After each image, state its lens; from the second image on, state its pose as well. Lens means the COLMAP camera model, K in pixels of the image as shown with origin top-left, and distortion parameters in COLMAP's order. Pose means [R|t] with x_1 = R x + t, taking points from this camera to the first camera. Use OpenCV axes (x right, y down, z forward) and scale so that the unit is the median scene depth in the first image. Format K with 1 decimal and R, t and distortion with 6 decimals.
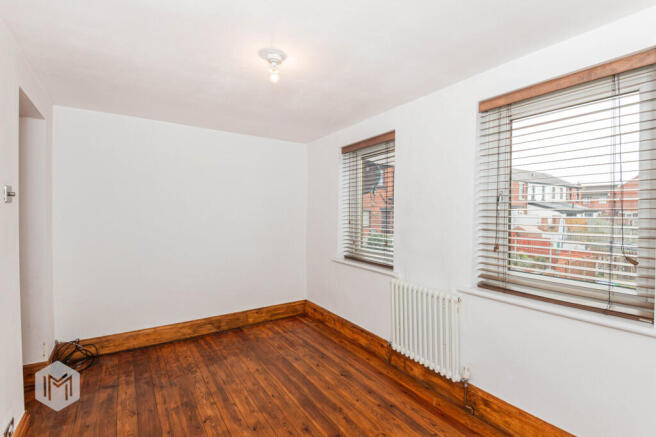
lens RADIAL K [[311.4, 0, 309.8], [0, 311.4, 218.0], [0, 0, 1]] dist [0.000576, -0.000234]
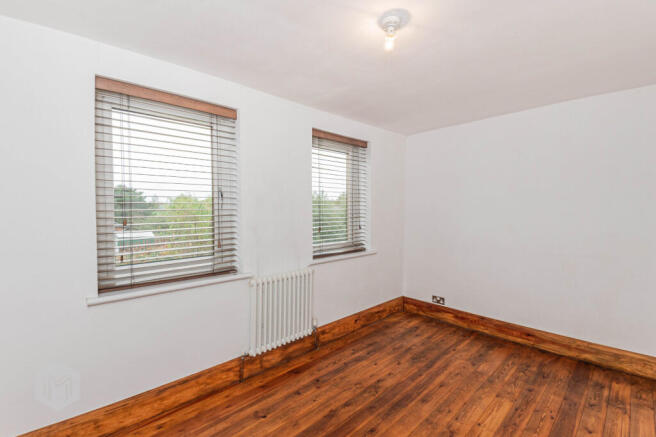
lens RADIAL K [[301.7, 0, 332.2], [0, 301.7, 218.1], [0, 0, 1]] dist [0.058908, -0.036452]
pose [[-0.265963, -0.019502, 0.963786, -0.728526], [0.024357, 0.999340, 0.026943, -0.002729], [-0.963675, 0.030641, -0.265313, 1.124449]]
